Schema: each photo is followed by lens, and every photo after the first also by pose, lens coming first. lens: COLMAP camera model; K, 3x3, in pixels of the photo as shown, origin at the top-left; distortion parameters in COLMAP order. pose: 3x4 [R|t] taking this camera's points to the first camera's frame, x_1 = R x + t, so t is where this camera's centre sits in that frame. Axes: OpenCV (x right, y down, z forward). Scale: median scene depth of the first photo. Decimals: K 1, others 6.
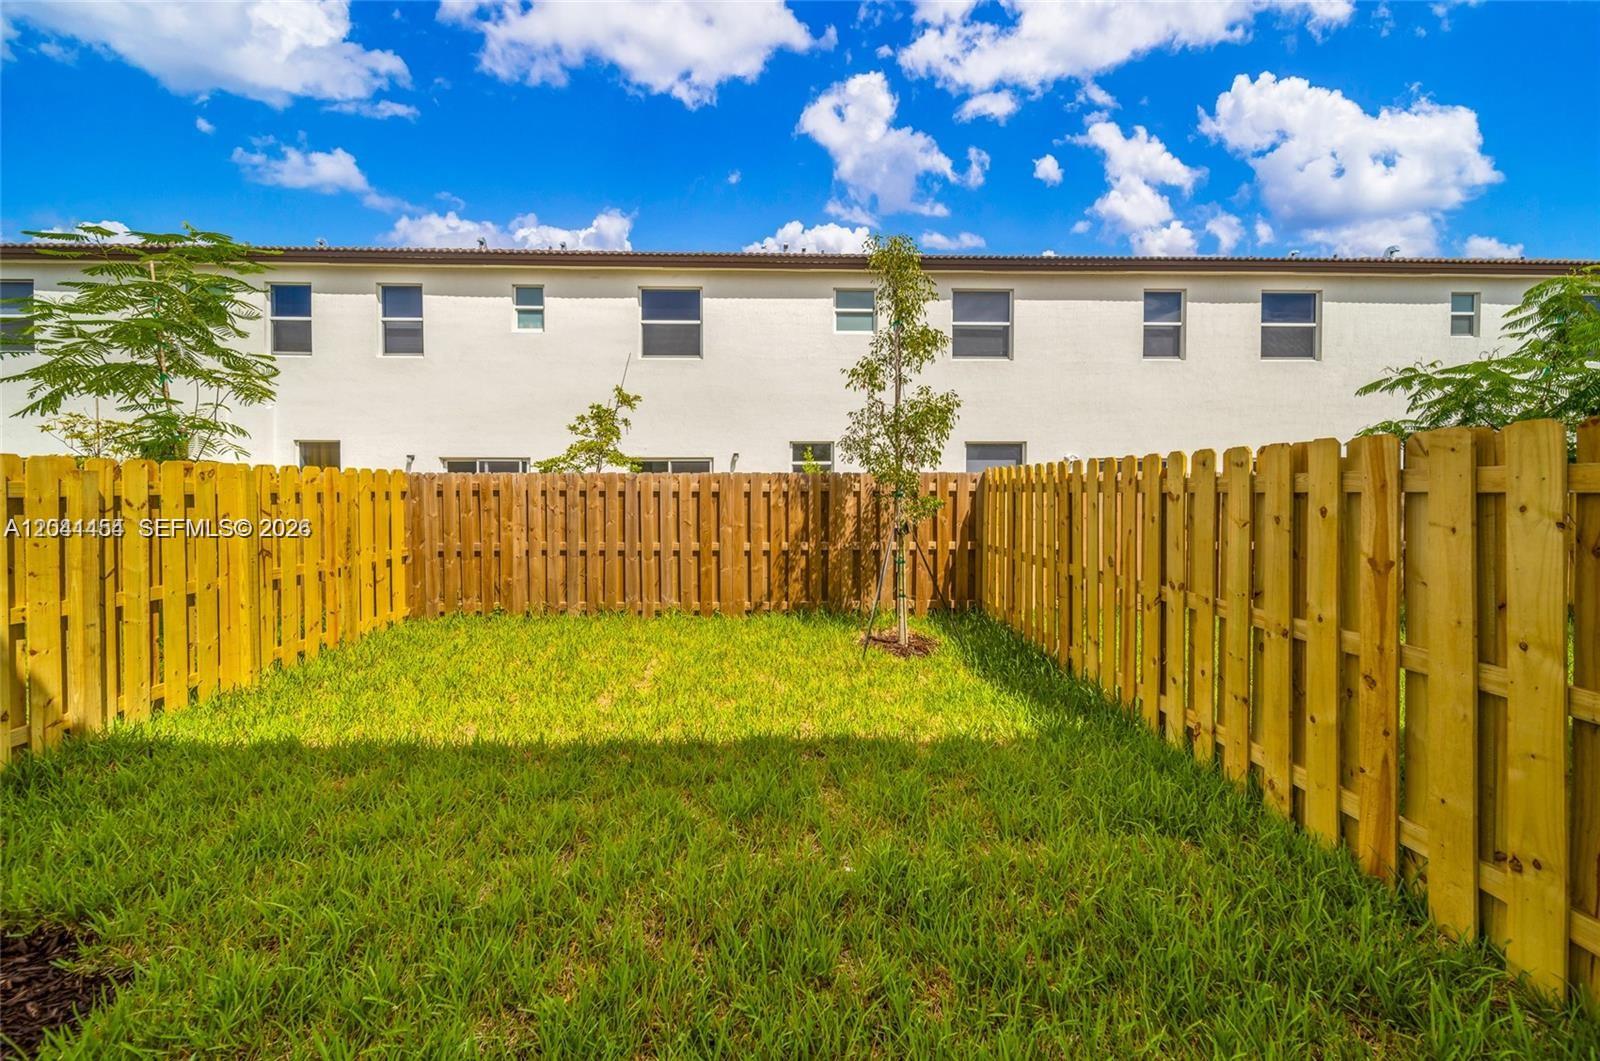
lens RADIAL K [[586.7, 0, 796.4], [0, 586.7, 484.7], [0, 0, 1]] dist [-0.000951, -0.001364]
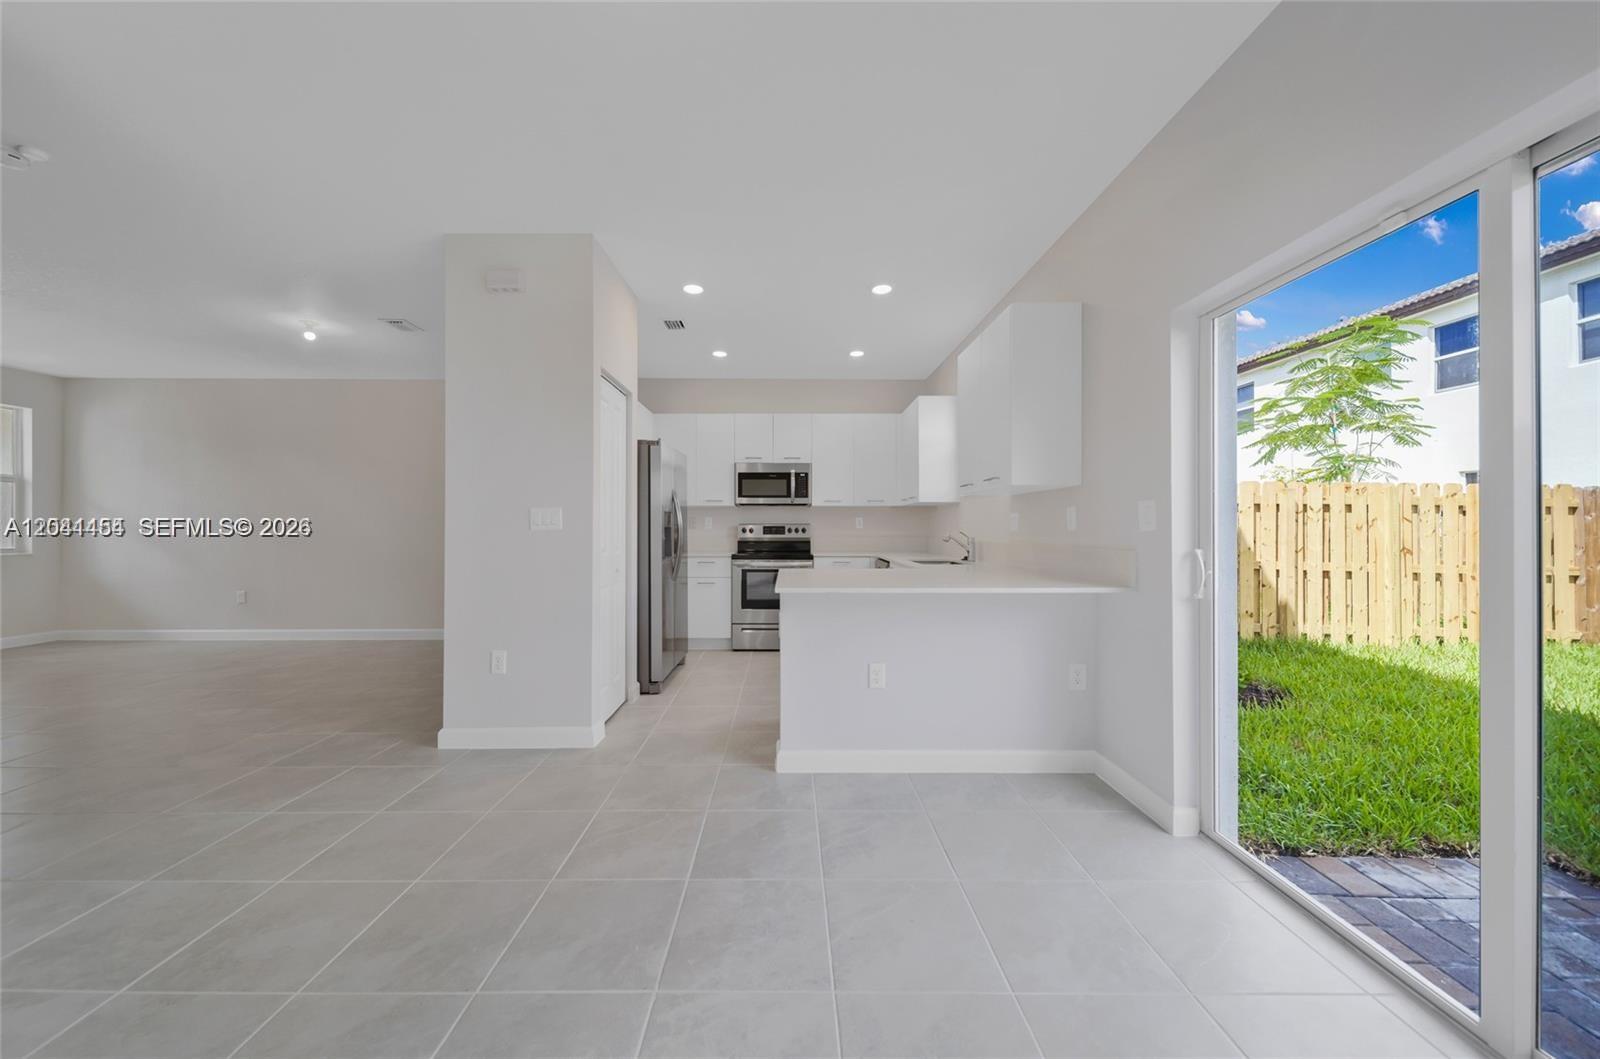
lens RADIAL K [[549.9, 0, 794.3], [0, 549.9, 527.1], [0, 0, 1]] dist [0.003214, -0.000892]
pose [[-0.034170, 0.002653, -0.999413, 0.359347], [-0.011129, 0.999933, 0.003035, 0.073641], [0.999354, 0.011226, -0.034138, -0.314913]]
